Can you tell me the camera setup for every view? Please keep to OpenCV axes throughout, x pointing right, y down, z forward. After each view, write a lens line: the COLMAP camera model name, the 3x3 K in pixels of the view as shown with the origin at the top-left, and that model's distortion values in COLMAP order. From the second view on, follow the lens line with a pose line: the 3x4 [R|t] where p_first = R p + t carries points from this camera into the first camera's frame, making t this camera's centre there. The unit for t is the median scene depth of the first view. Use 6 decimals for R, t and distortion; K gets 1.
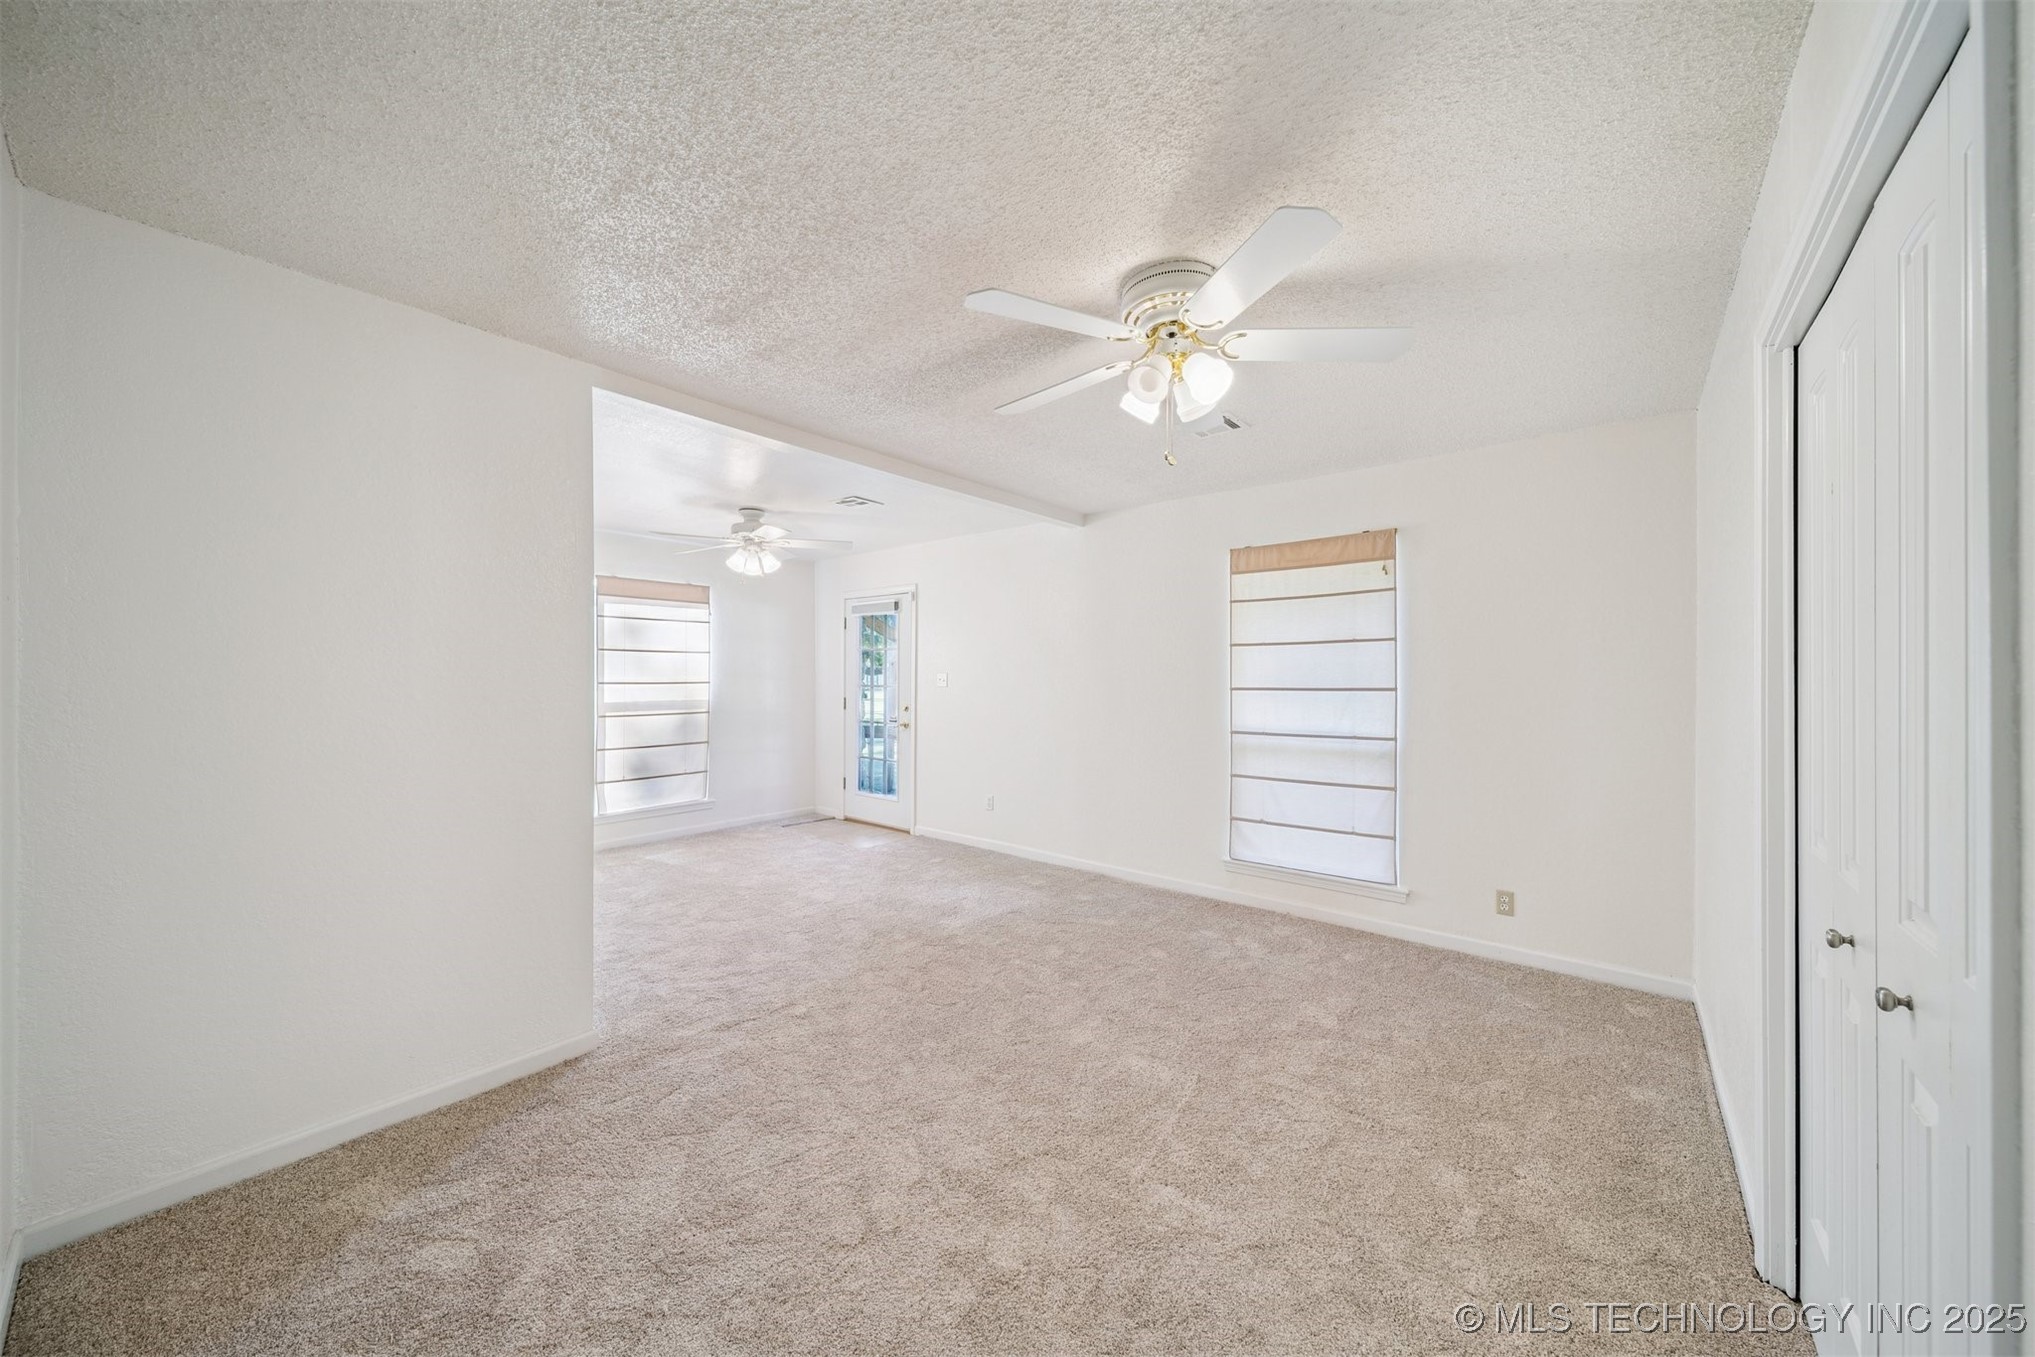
lens RADIAL K [[718.5, 0, 1019.4], [0, 718.5, 679.4], [0, 0, 1]] dist [-0.004660, -0.000753]
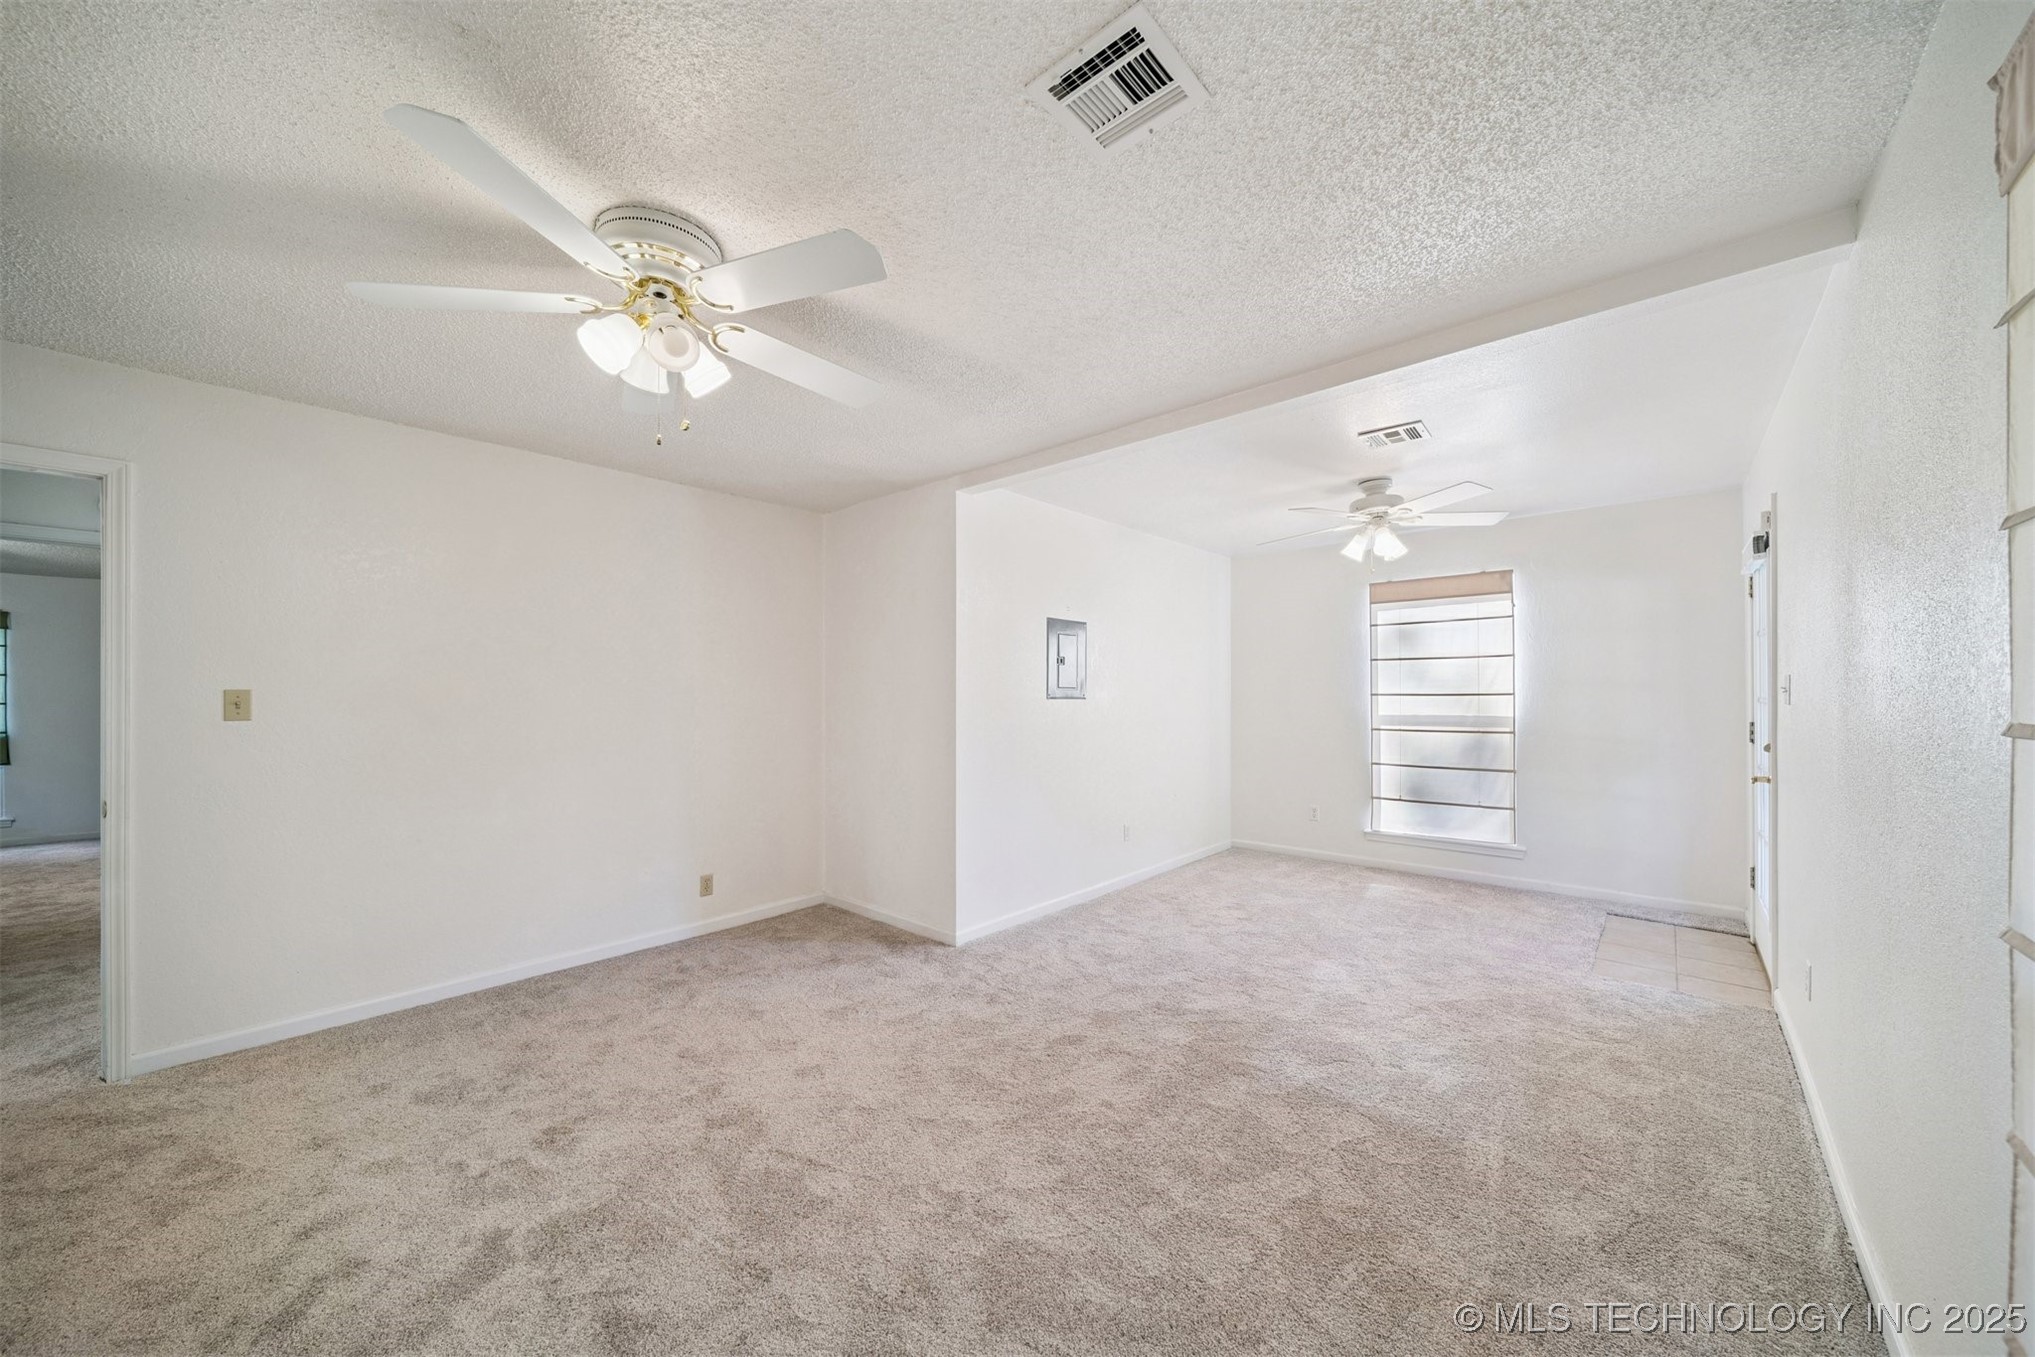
lens RADIAL K [[718.5, 0, 1019.6], [0, 718.5, 690.6], [0, 0, 1]] dist [-0.004660, -0.000753]
pose [[-0.049949, -0.002907, -0.998748, 0.404813], [0.004023, 0.999987, -0.003112, 0.000671], [0.998744, -0.004173, -0.049937, 0.567073]]
